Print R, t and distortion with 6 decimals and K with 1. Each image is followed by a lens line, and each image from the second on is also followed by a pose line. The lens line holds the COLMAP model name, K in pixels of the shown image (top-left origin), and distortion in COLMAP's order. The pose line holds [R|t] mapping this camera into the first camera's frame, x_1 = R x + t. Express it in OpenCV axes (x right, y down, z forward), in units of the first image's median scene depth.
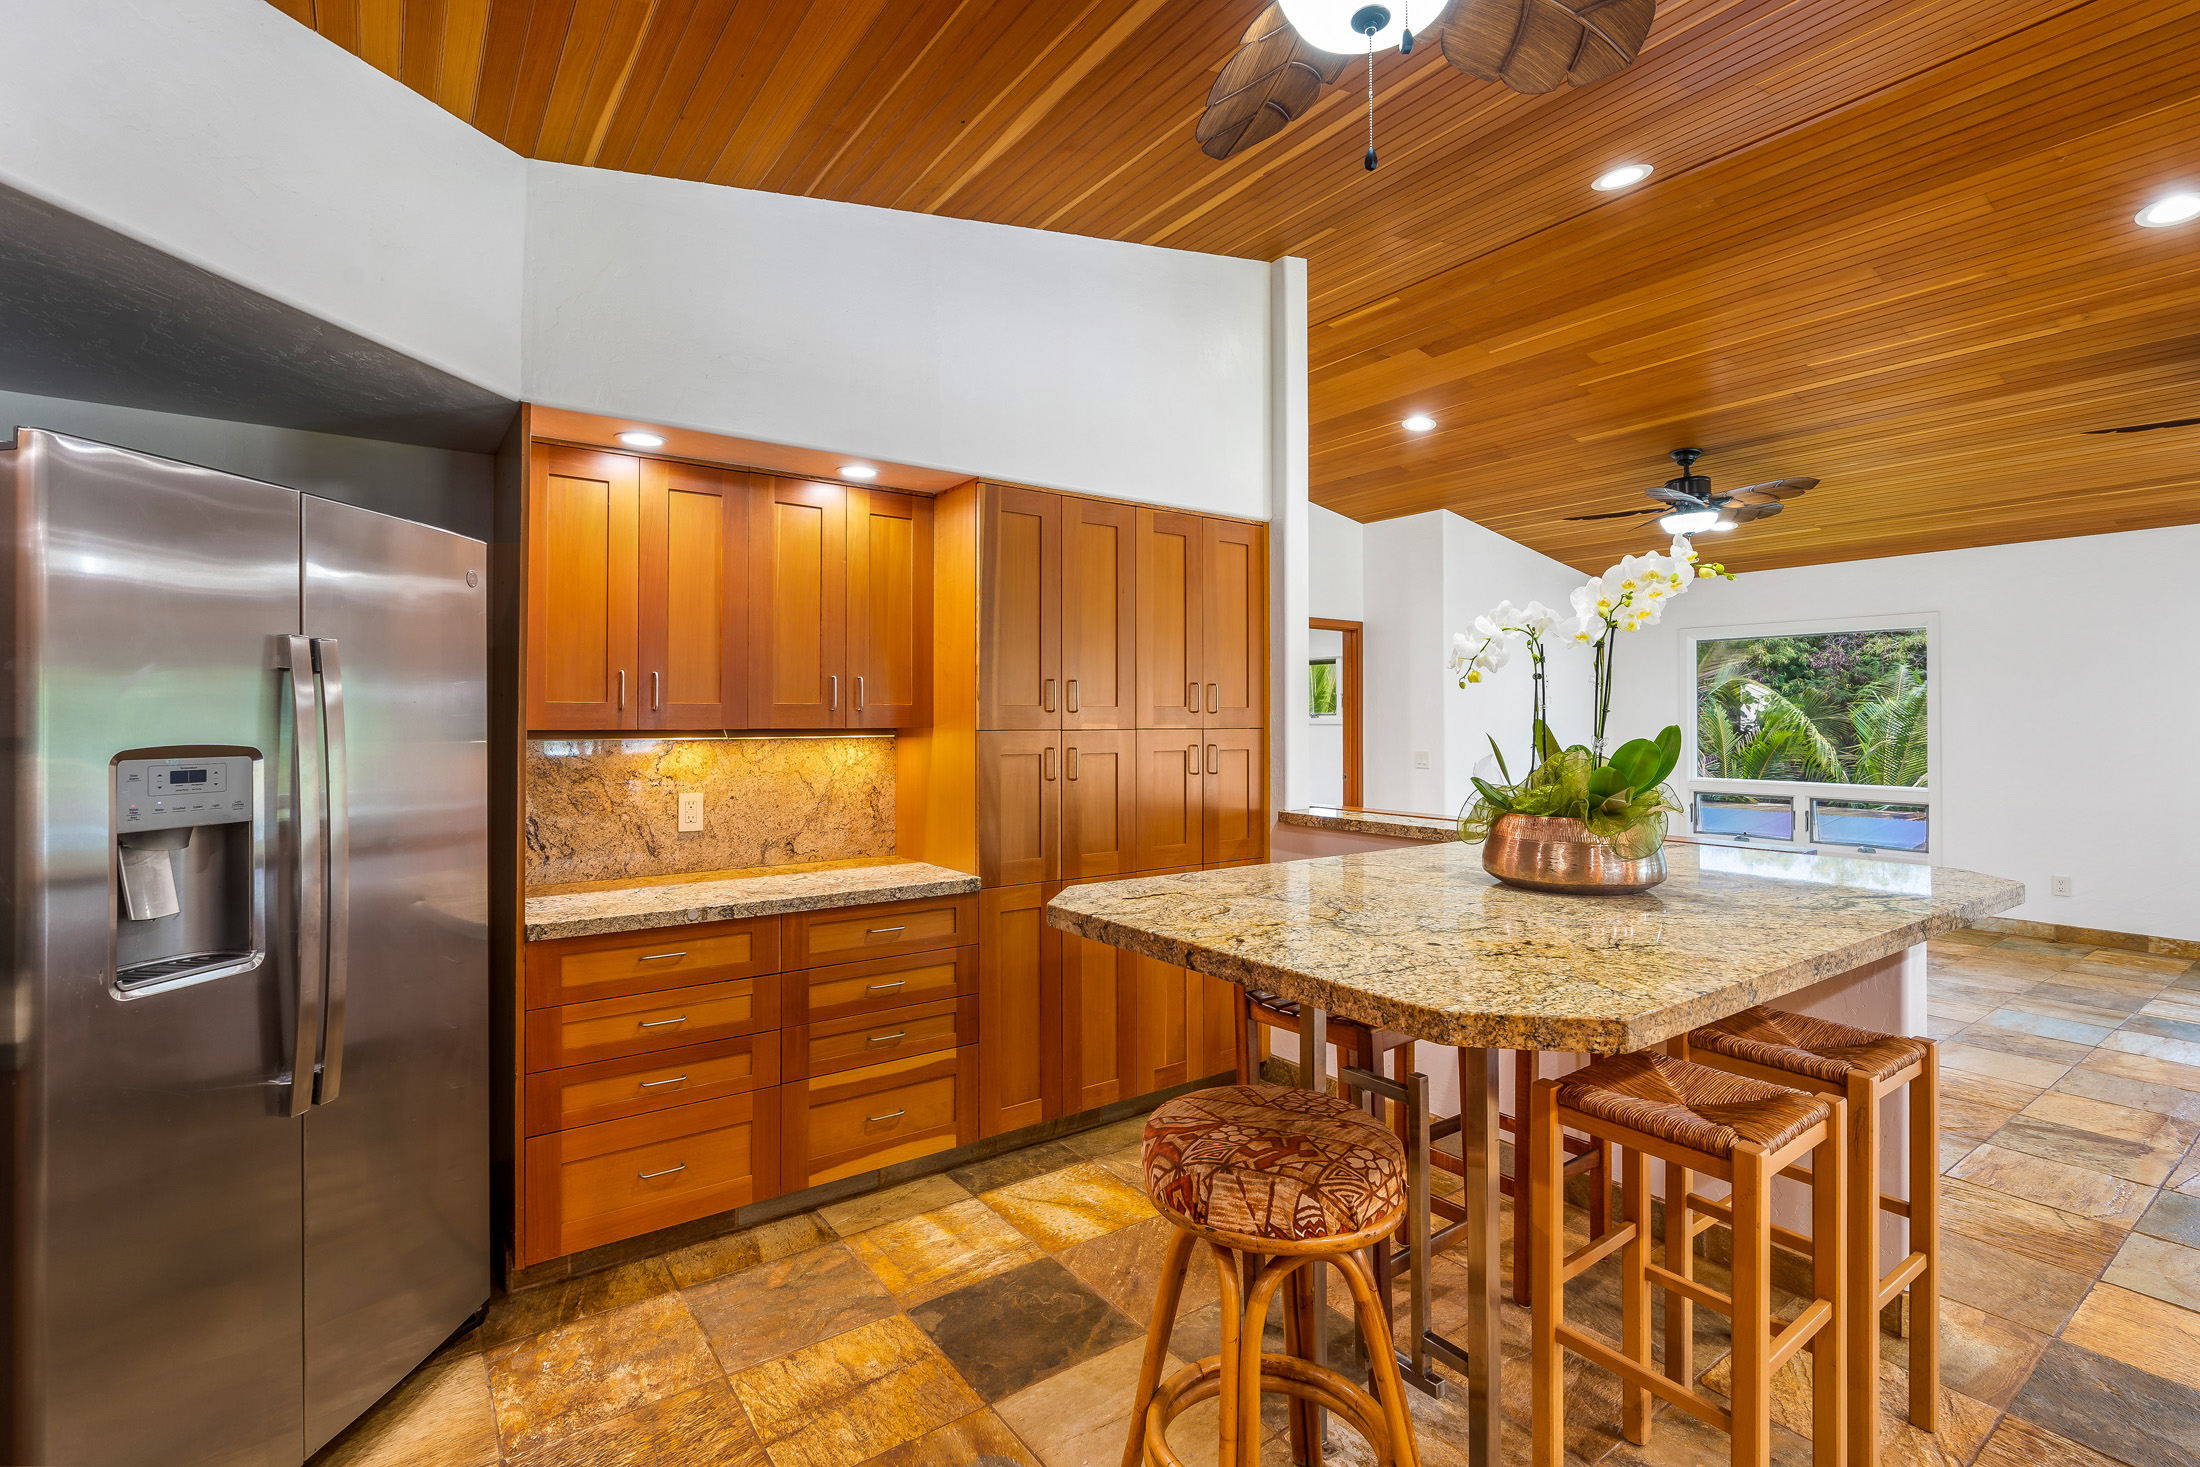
lens RADIAL K [[1010.9, 0, 1108.5], [0, 1010.9, 717.3], [0, 0, 1]] dist [0.000033, -0.000093]
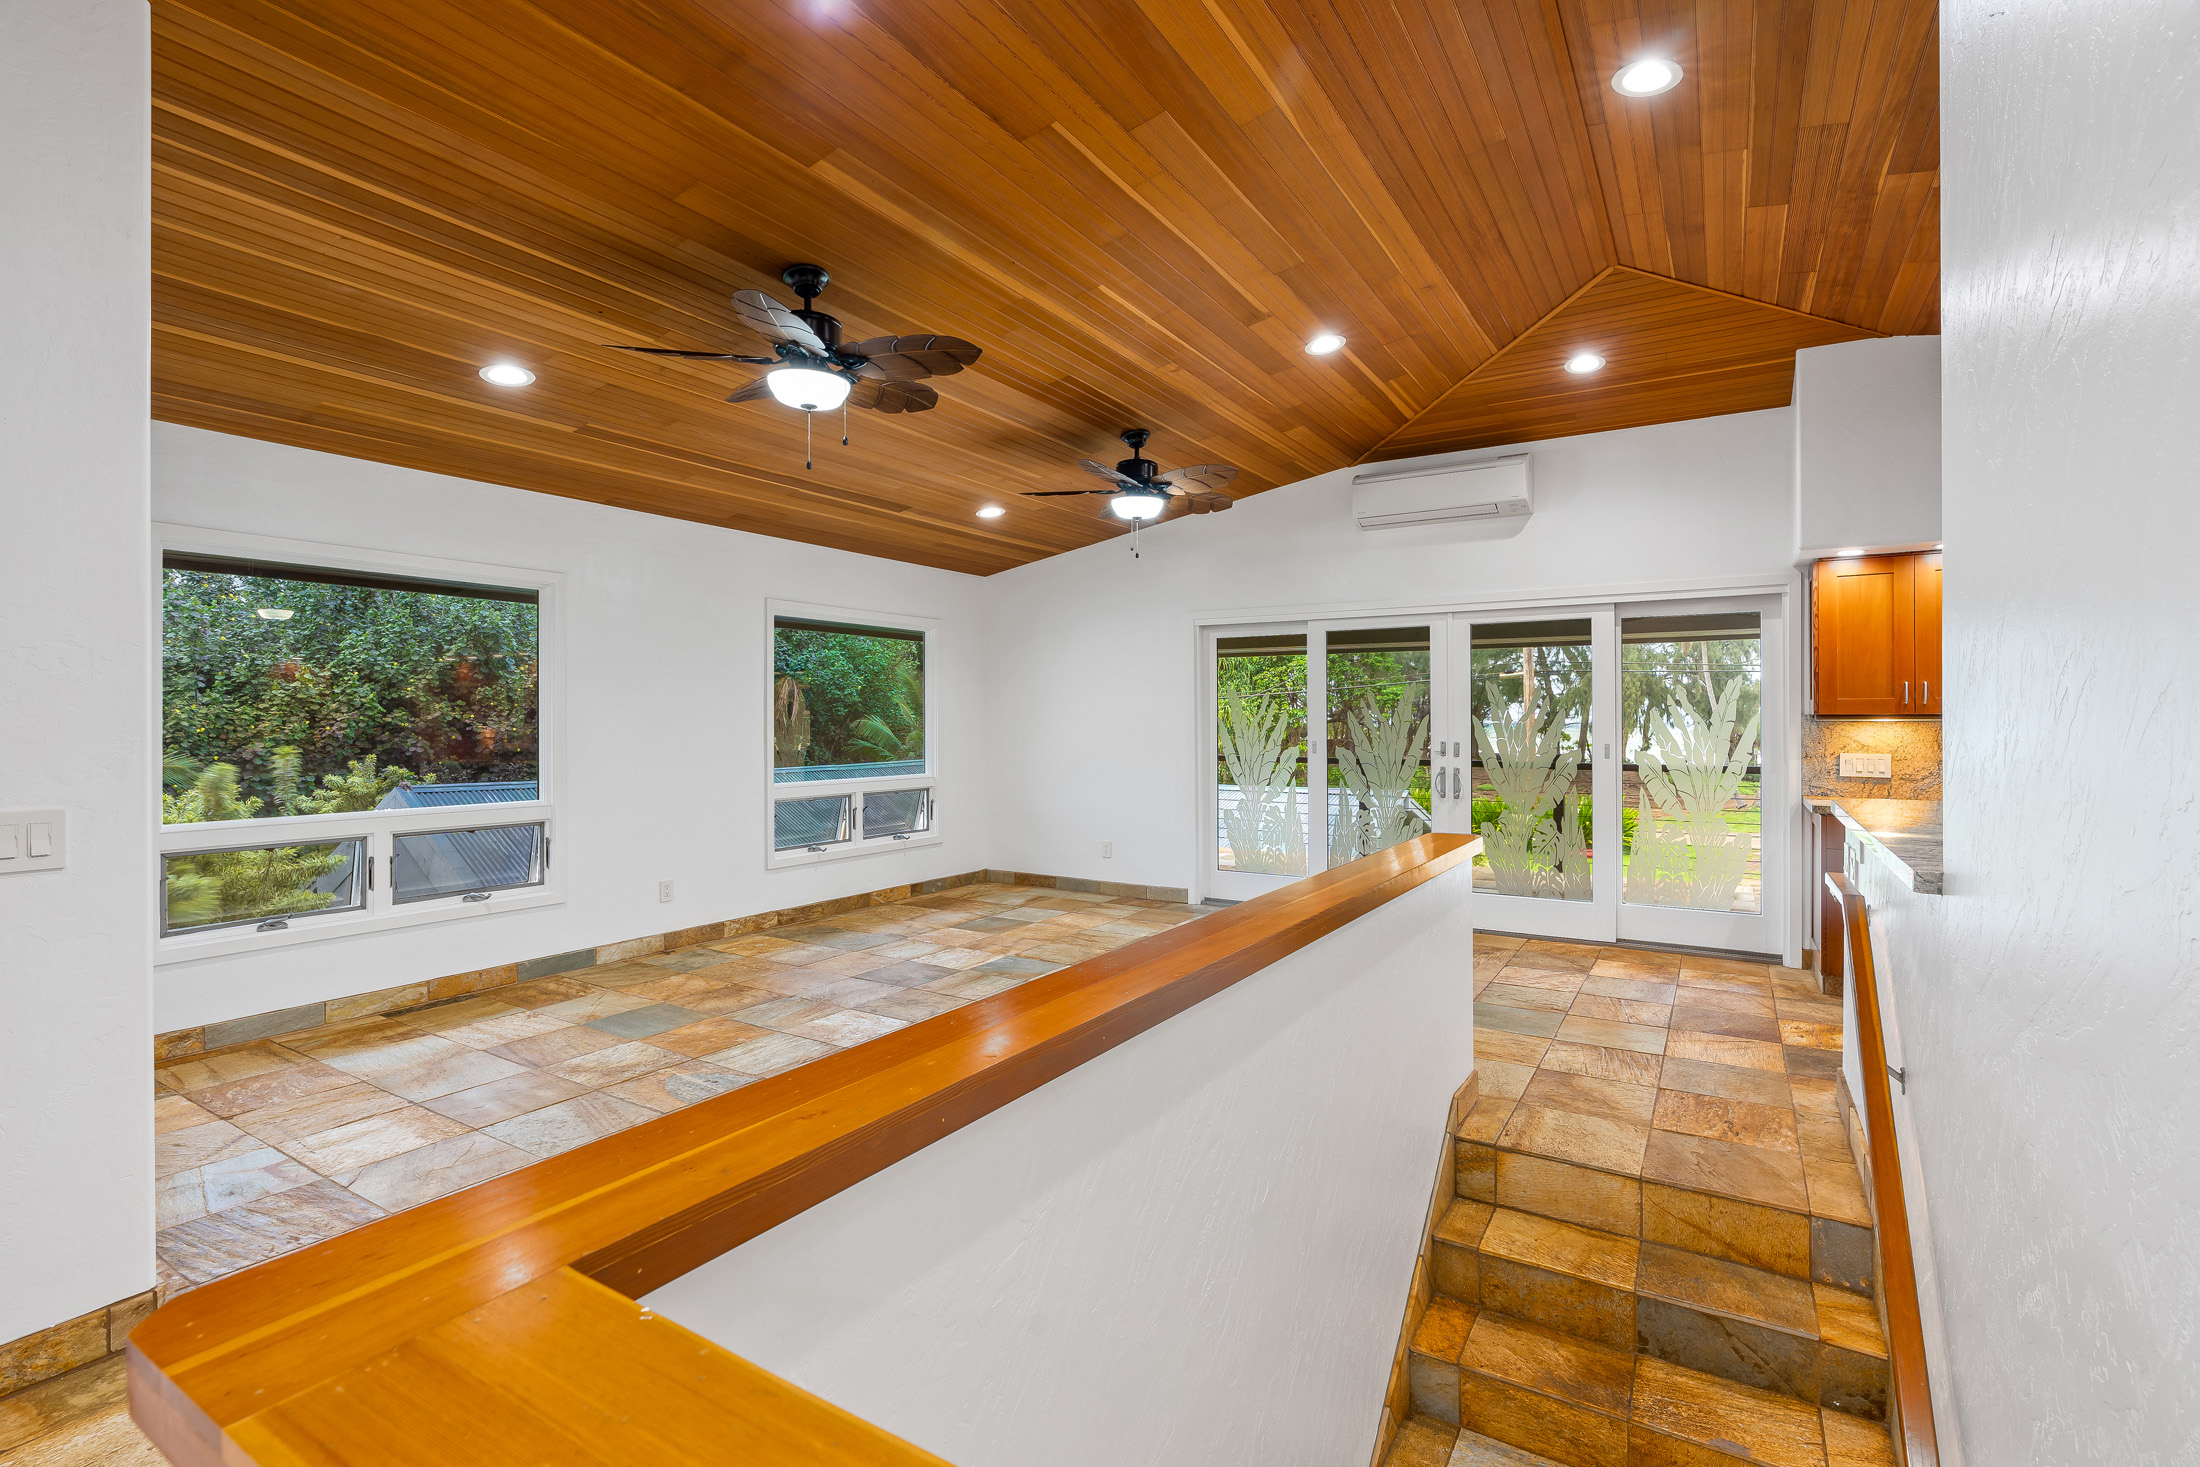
lens RADIAL K [[1010.9, 0, 1108.5], [0, 1010.9, 717.3], [0, 0, 1]] dist [0.000033, -0.000093]
pose [[-0.384533, -0.001028, 0.923111, -0.114679], [0.000373, 0.999999, 0.001269, 0.014990], [-0.923111, 0.000832, -0.384532, 1.780176]]
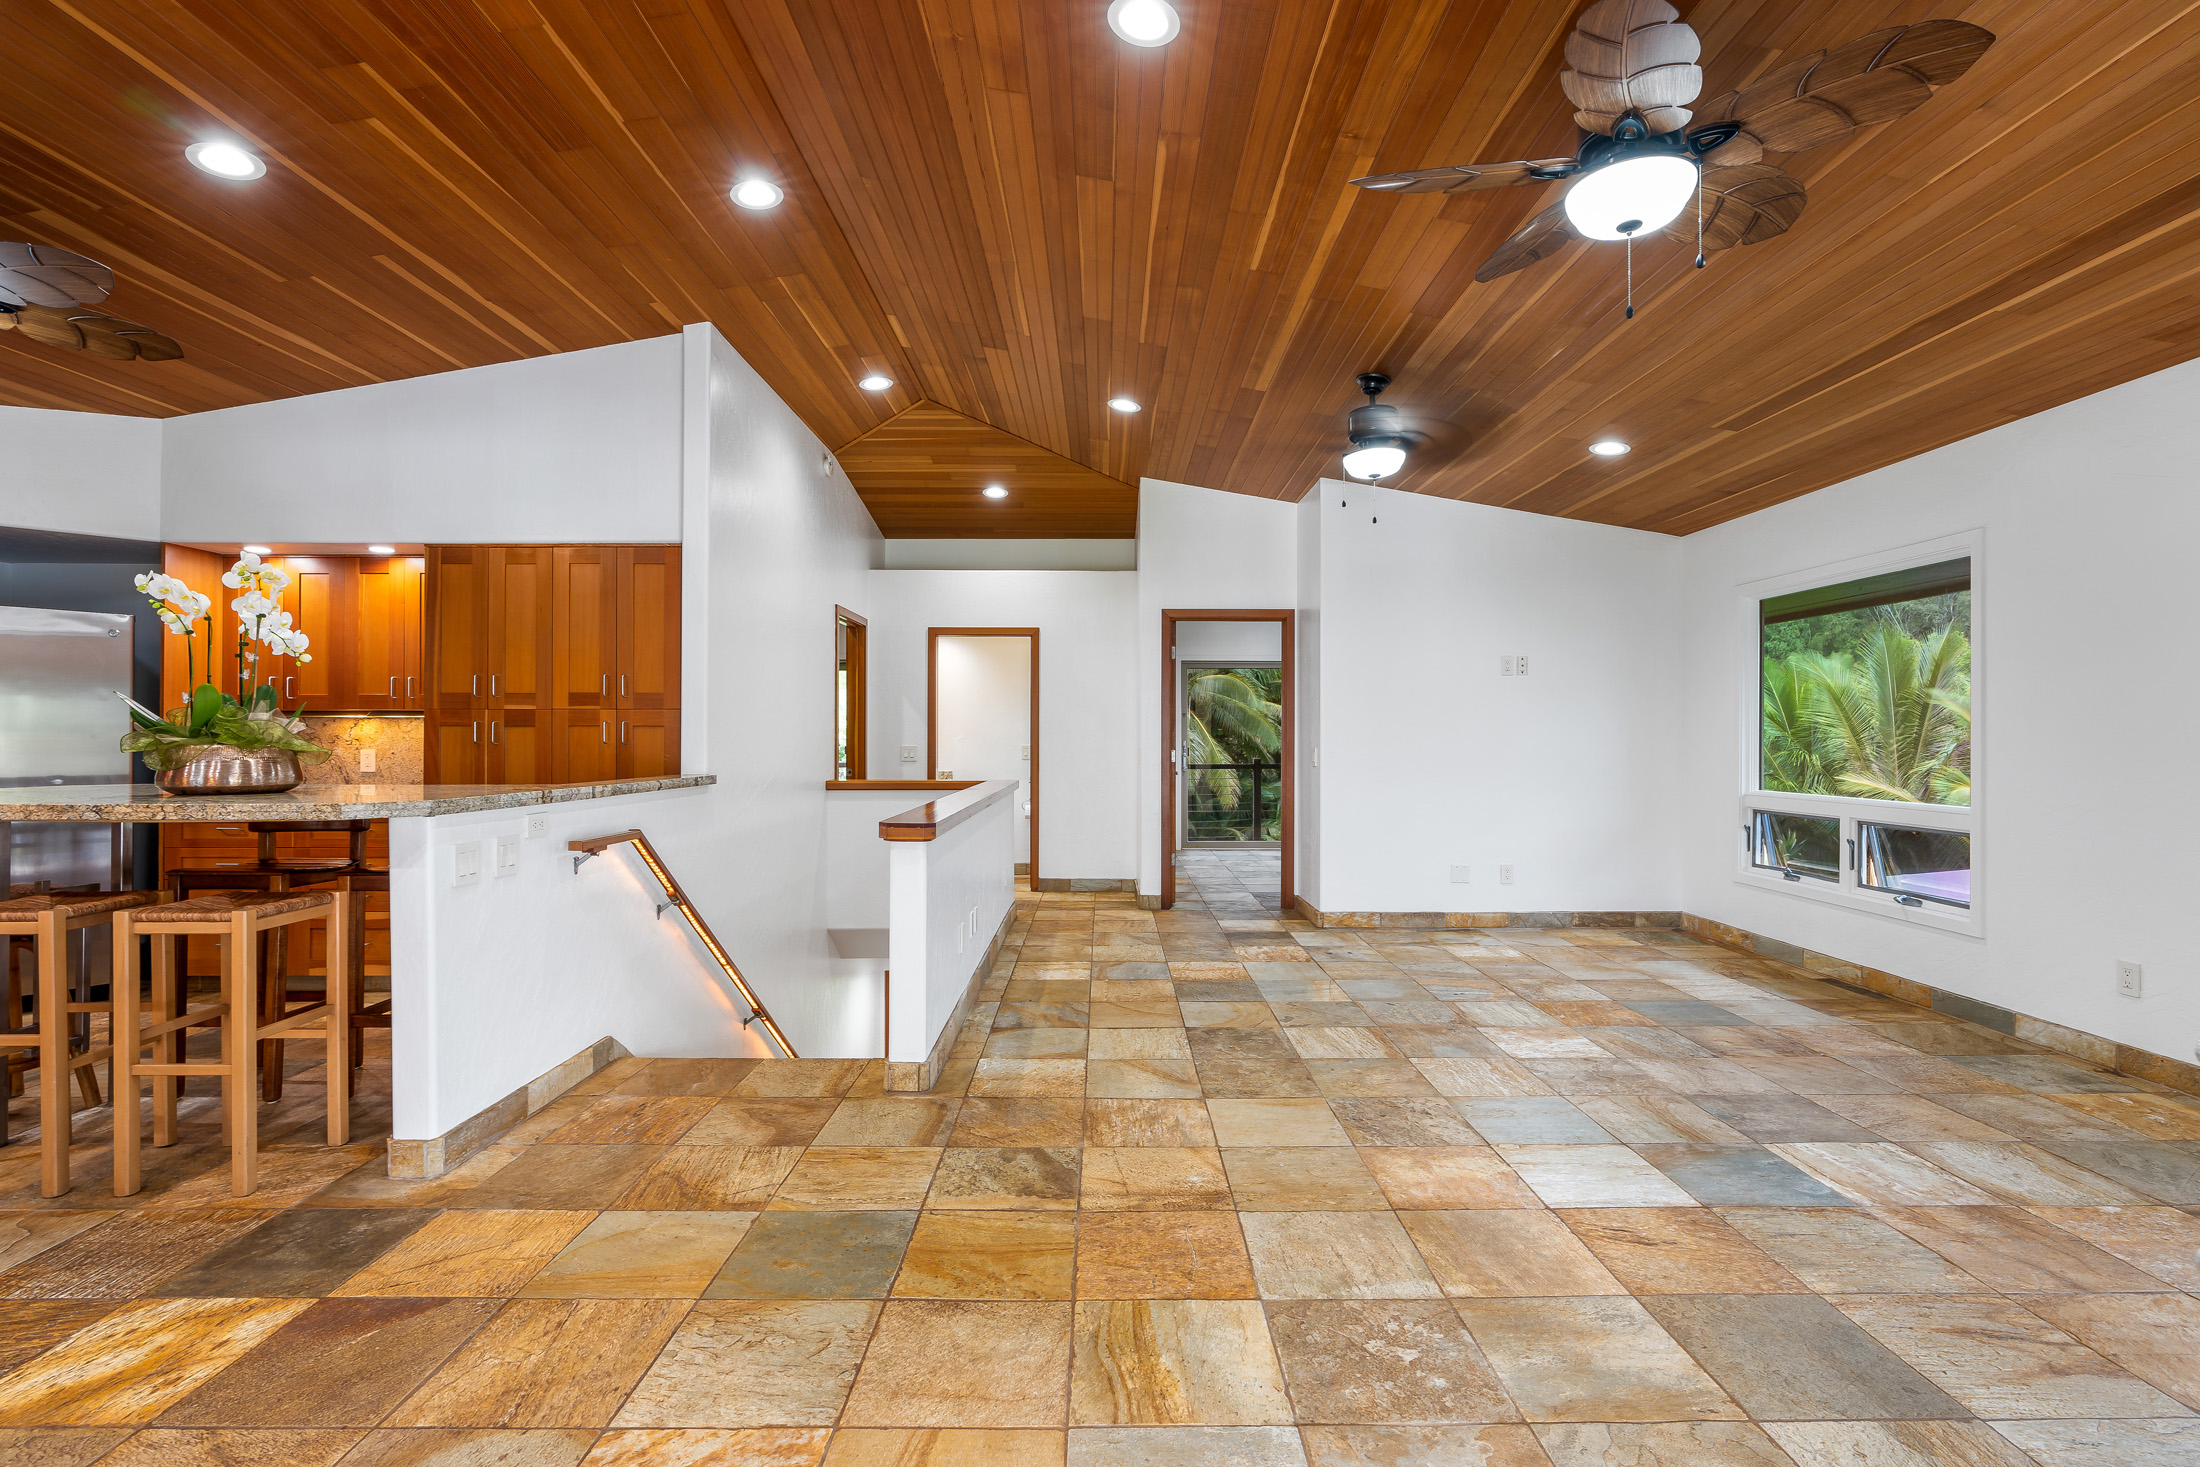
lens RADIAL K [[1014.3, 0, 1100.0], [0, 1014.3, 733.5], [0, 0, 1]] dist [-0.004989, -0.000710]
pose [[0.806291, -0.004571, -0.591501, 1.468598], [0.000093, 0.999971, -0.007602, 0.057897], [0.591518, 0.006074, 0.806269, 0.341553]]
